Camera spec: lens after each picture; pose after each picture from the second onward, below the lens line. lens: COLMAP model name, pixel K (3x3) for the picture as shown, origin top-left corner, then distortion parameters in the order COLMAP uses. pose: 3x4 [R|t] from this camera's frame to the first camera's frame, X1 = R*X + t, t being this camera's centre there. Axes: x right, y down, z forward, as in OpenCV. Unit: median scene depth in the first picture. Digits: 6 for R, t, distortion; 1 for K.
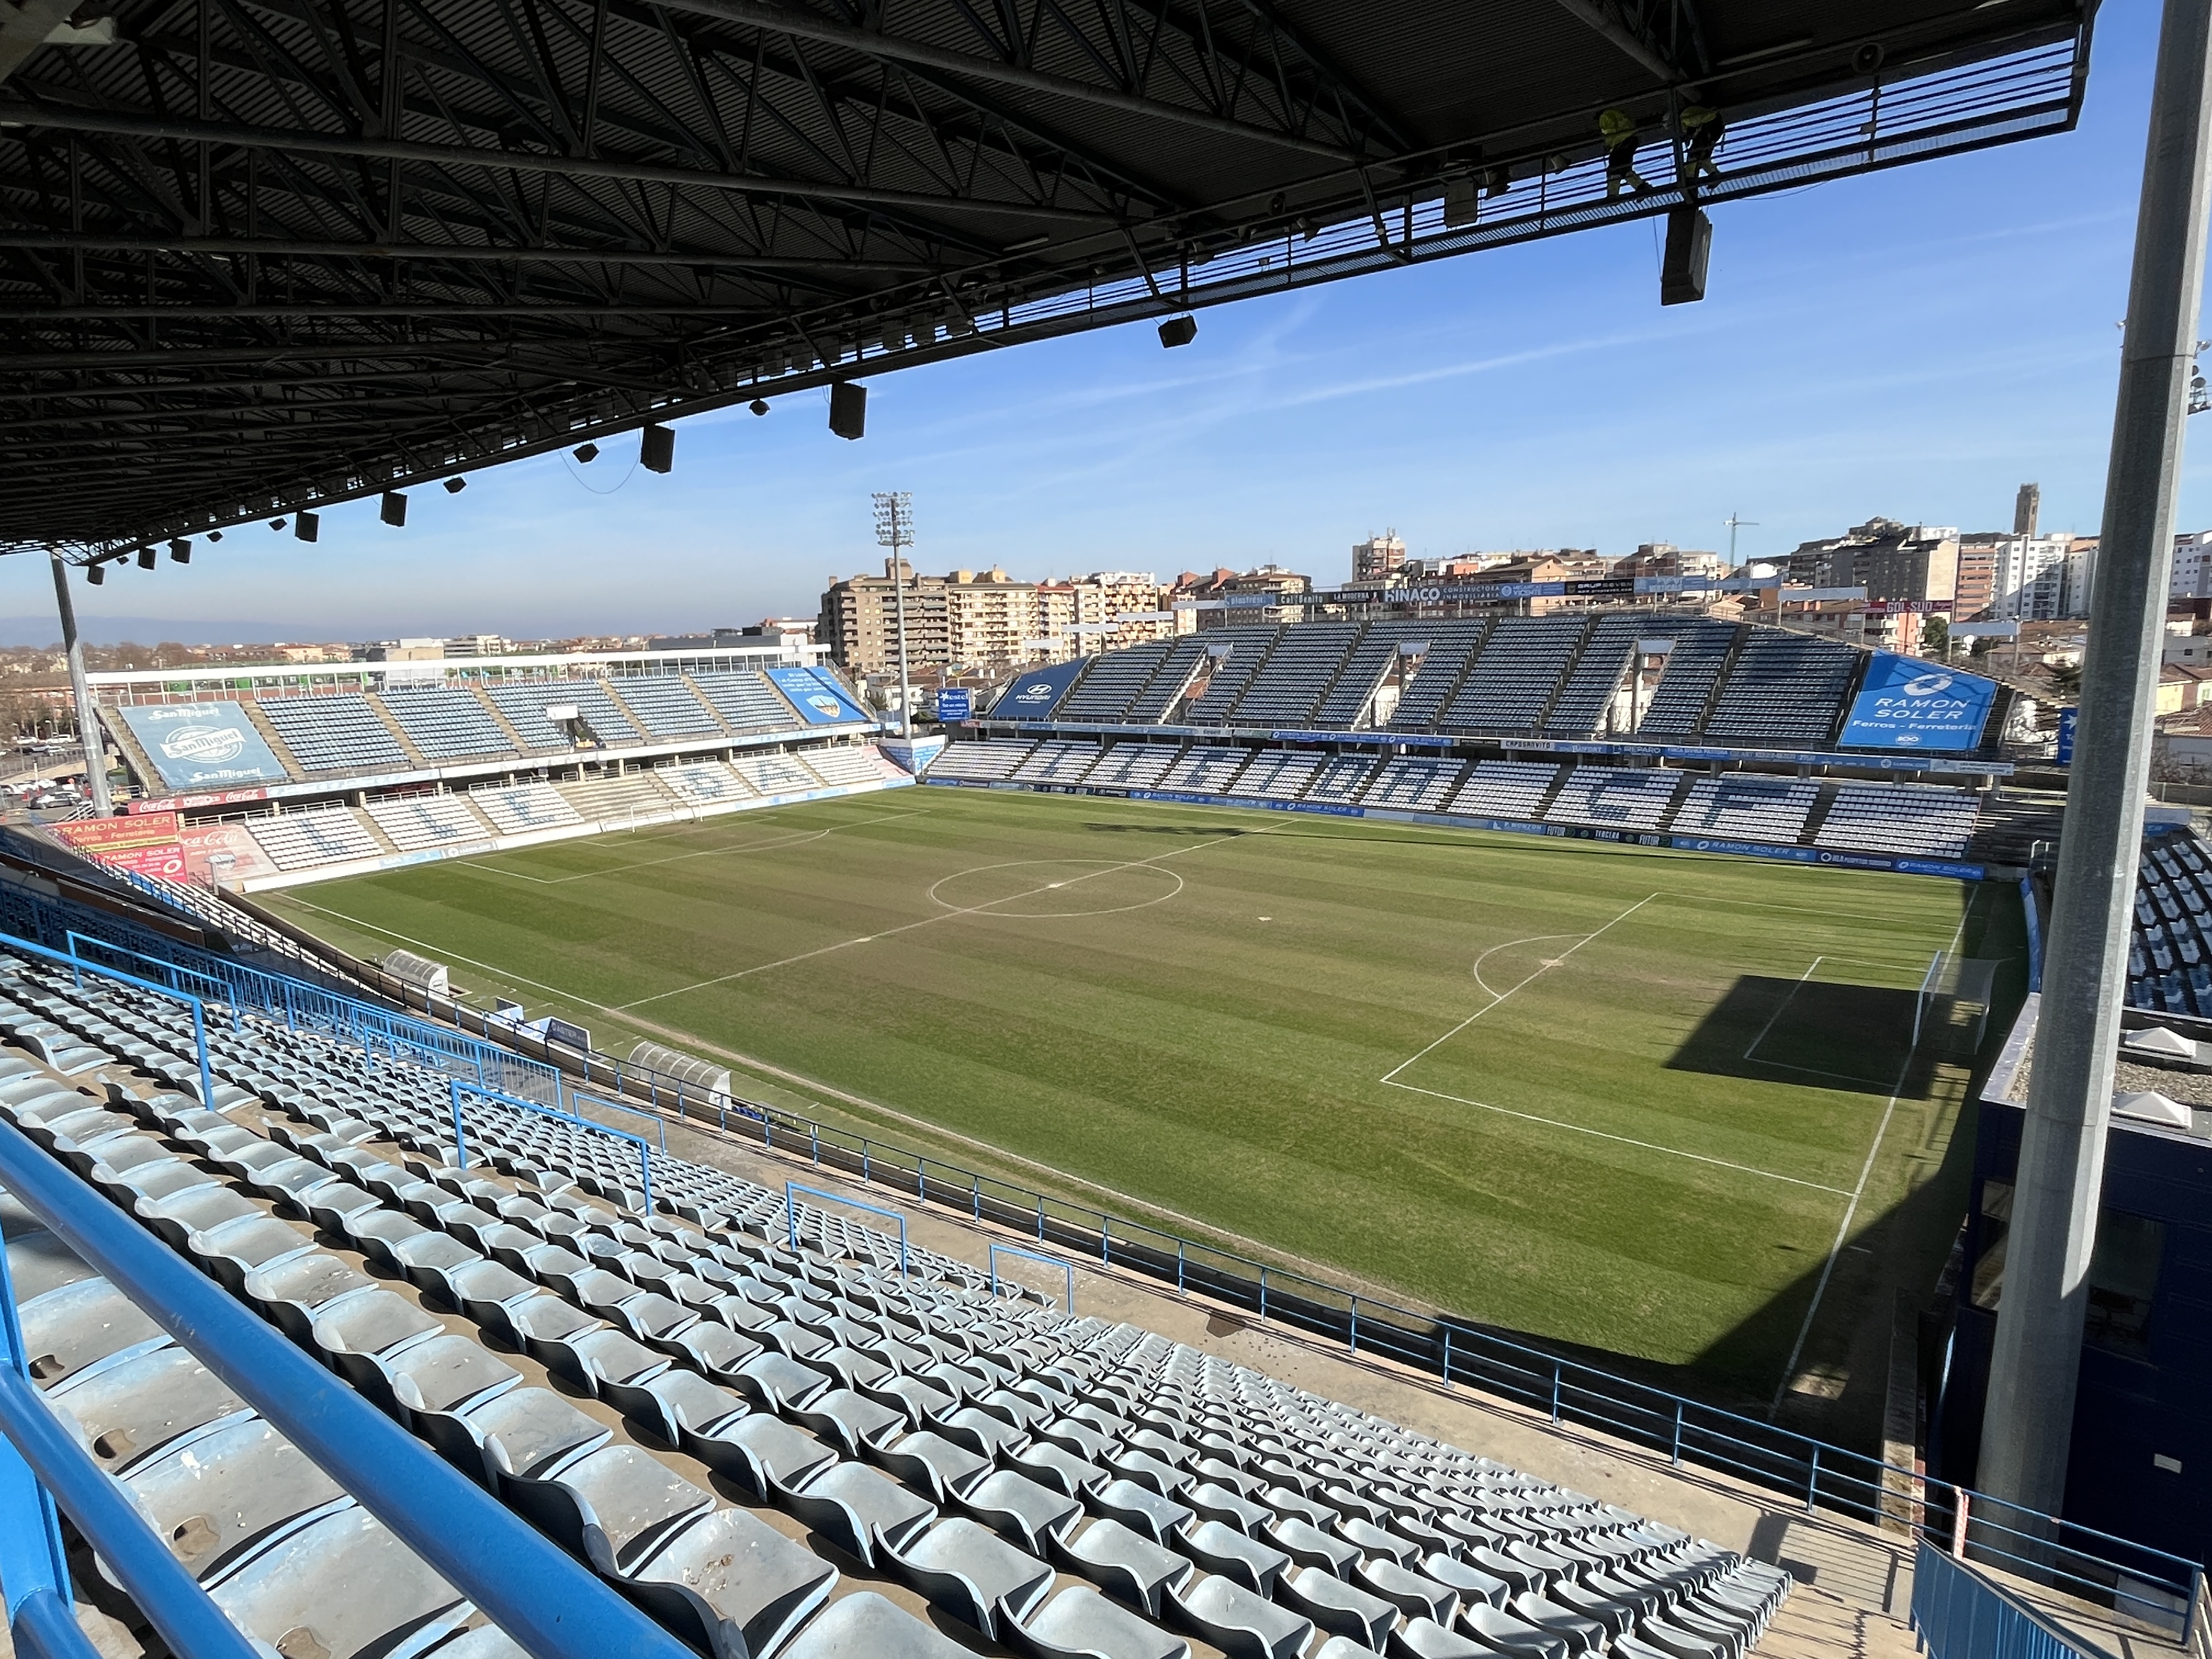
lens RADIAL K [[1188.7, 0, 1086.6], [0, 1188.7, 833.2], [0, 0, 1]] dist [-0.004514, -0.002591]
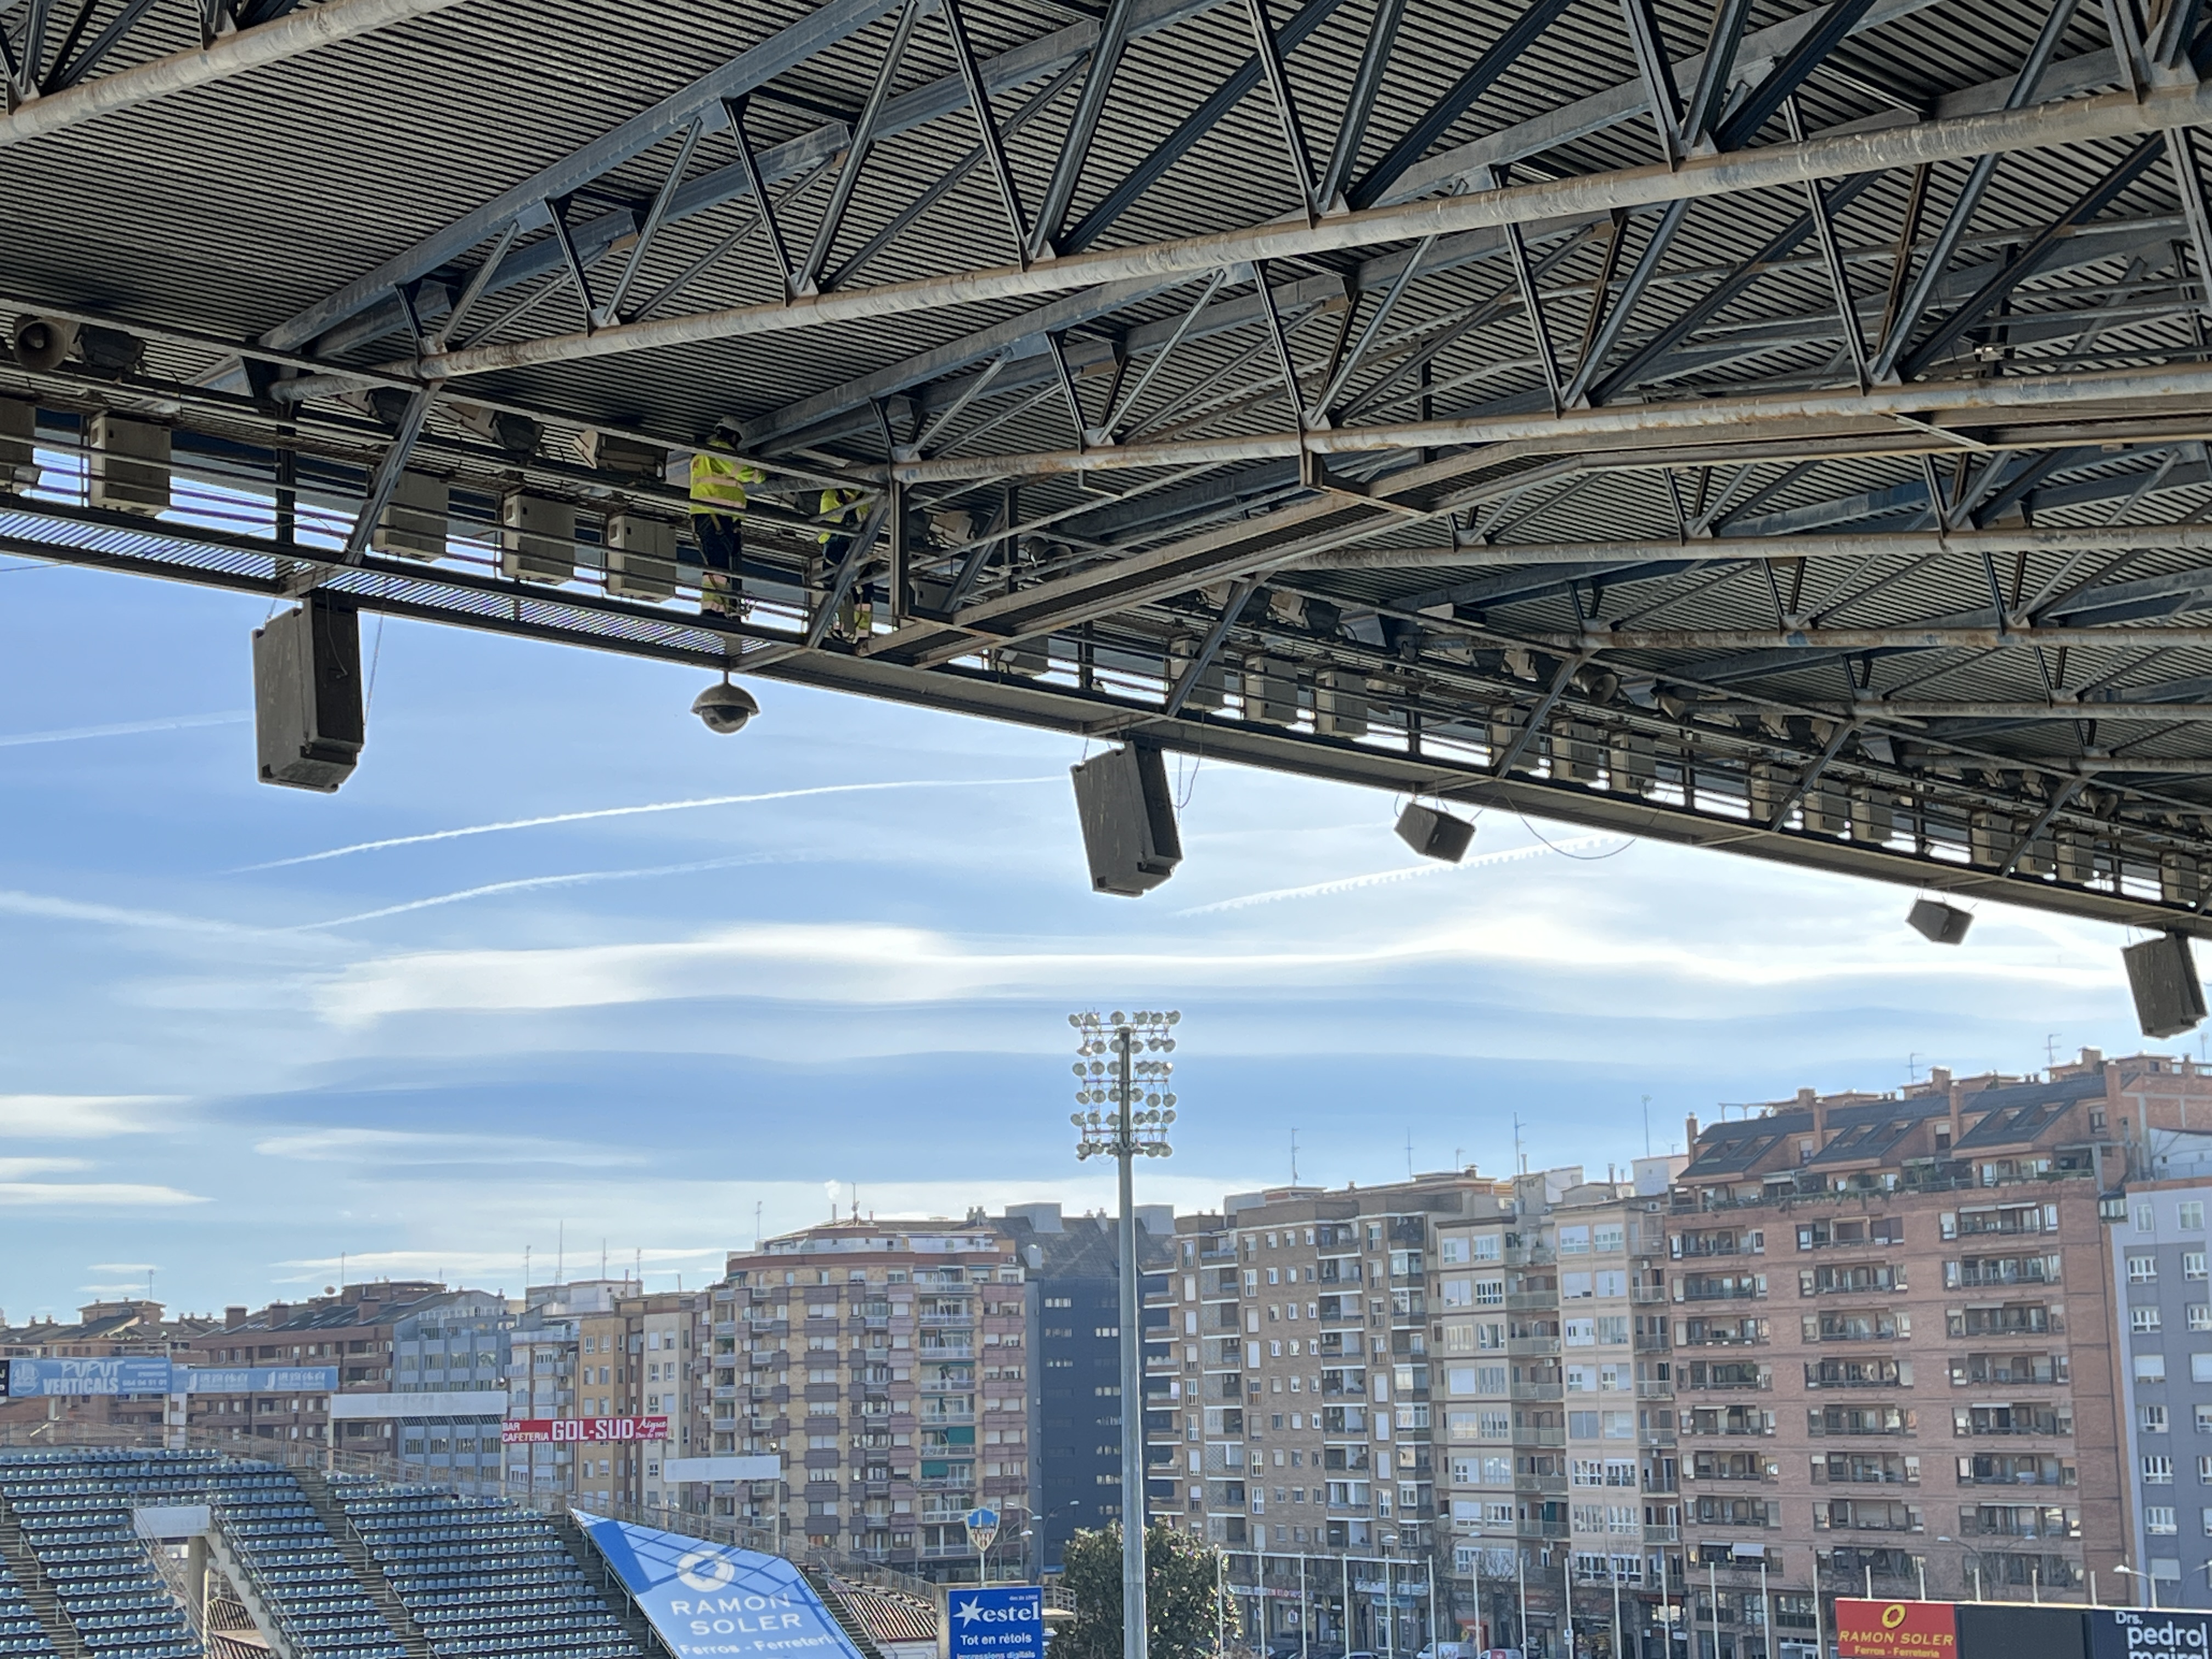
lens RADIAL K [[3264.0, 0, 1110.8], [0, 3264.0, 823.3], [0, 0, 1]] dist [0.075132, 0.000000]
pose [[0.106445, 0.198911, 0.974220, -0.712766], [0.190374, 0.957583, -0.216315, -0.082032], [-0.975924, 0.208492, 0.064062, 0.574513]]
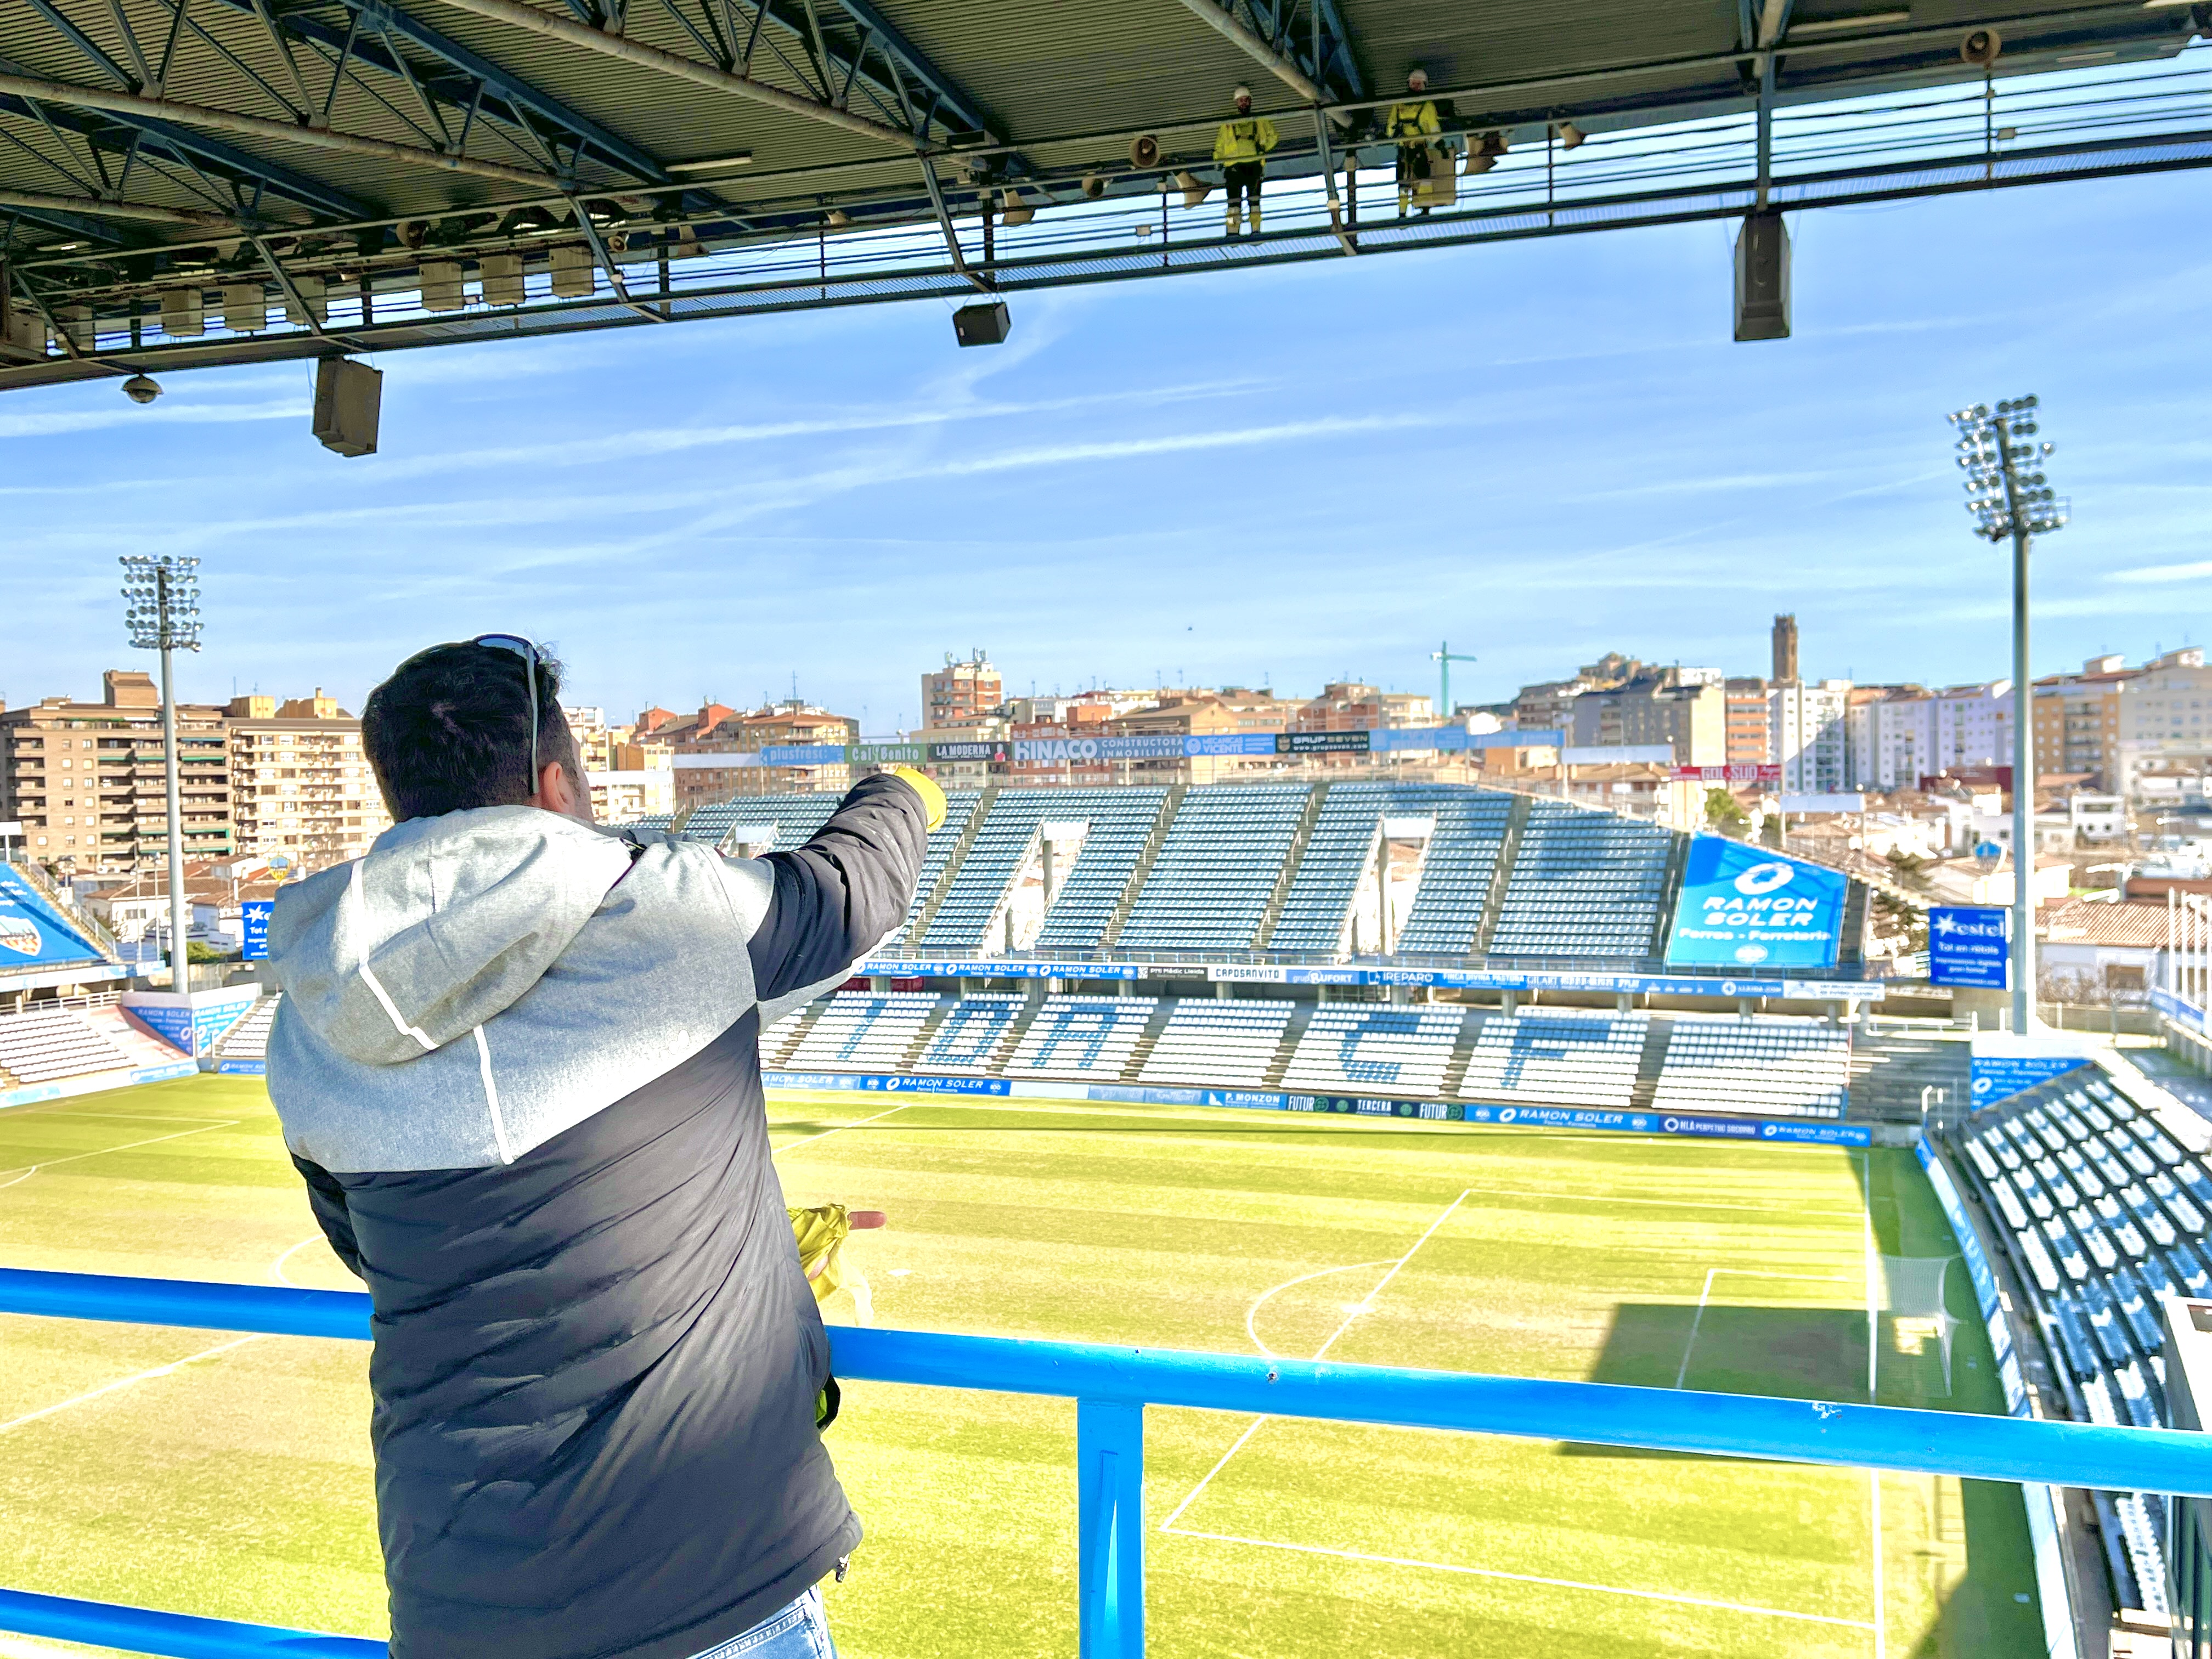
lens RADIAL K [[1918.5, 0, 1122.1], [0, 1918.5, 844.8], [0, 0, 1]] dist [0.059355, -0.071756]
pose [[0.946009, -0.001756, 0.324135, -0.041052], [0.049401, 0.989085, -0.138820, -0.000754], [-0.320353, 0.147337, 0.935770, 0.013364]]
